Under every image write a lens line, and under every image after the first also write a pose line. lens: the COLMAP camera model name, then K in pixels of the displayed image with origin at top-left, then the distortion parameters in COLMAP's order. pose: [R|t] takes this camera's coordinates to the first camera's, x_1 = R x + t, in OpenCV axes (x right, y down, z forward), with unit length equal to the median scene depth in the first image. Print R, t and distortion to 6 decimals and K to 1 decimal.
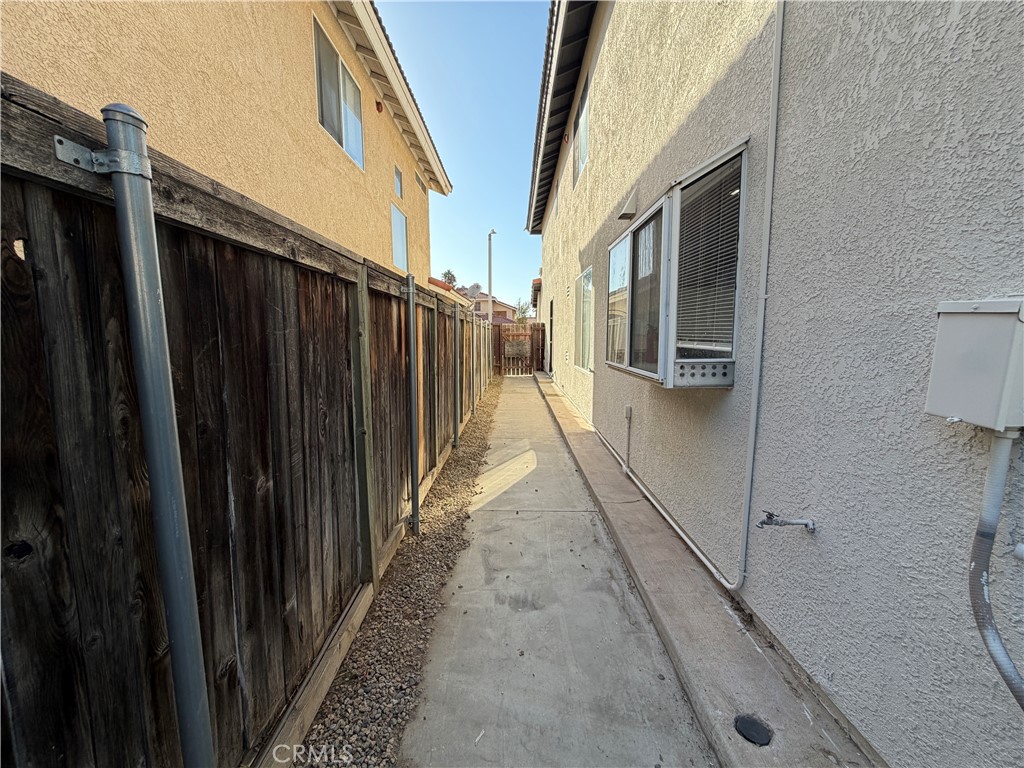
lens RADIAL K [[408.4, 0, 512.8], [0, 408.4, 377.5], [0, 0, 1]] dist [0.000995, 0.000041]
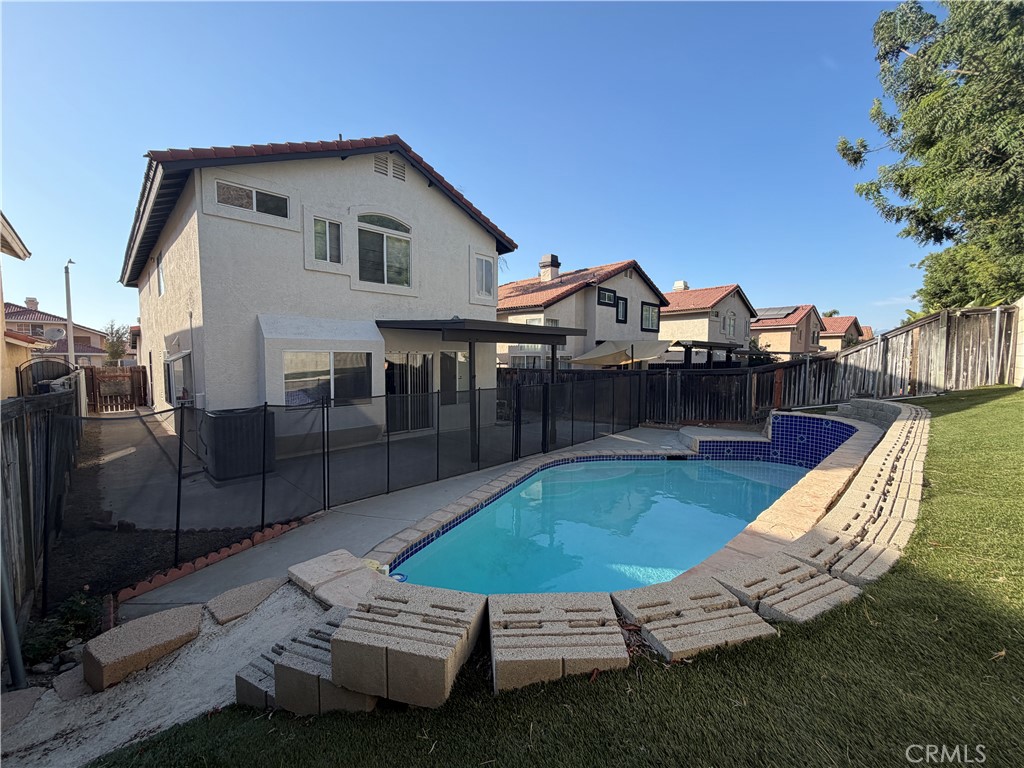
lens RADIAL K [[408.4, 0, 510.9], [0, 408.4, 379.2], [0, 0, 1]] dist [0.000995, 0.000041]
pose [[0.703170, -0.035843, 0.710117, -0.022409], [0.071051, 0.997272, -0.020019, 0.007295], [-0.707462, 0.064531, 0.703799, -0.615773]]
